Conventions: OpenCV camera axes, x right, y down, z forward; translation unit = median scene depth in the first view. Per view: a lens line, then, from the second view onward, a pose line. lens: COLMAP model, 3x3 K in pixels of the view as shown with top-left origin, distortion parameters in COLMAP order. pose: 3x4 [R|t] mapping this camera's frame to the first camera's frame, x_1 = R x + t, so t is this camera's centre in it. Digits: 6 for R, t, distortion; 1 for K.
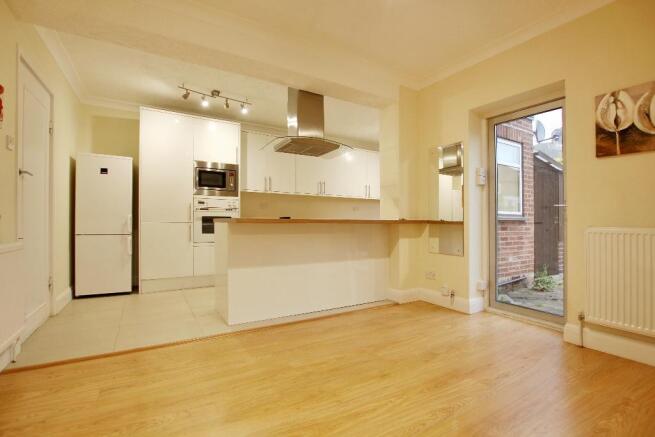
lens RADIAL K [[307.0, 0, 338.7], [0, 307.0, 223.2], [0, 0, 1]] dist [-0.000036, -0.000187]
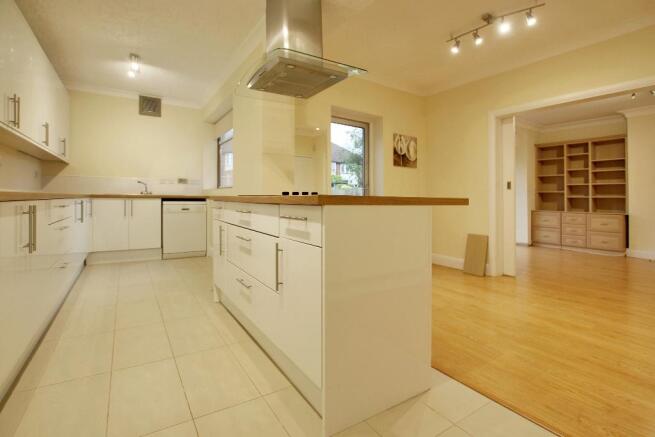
lens RADIAL K [[317.9, 0, 328.7], [0, 317.9, 195.5], [0, 0, 1]] dist [-0.001676, -0.000523]
pose [[-0.015197, 0.003026, 0.999880, -1.198286], [0.000024, 0.999995, -0.003026, -0.021906], [-0.999885, -0.000022, -0.015197, 1.518013]]
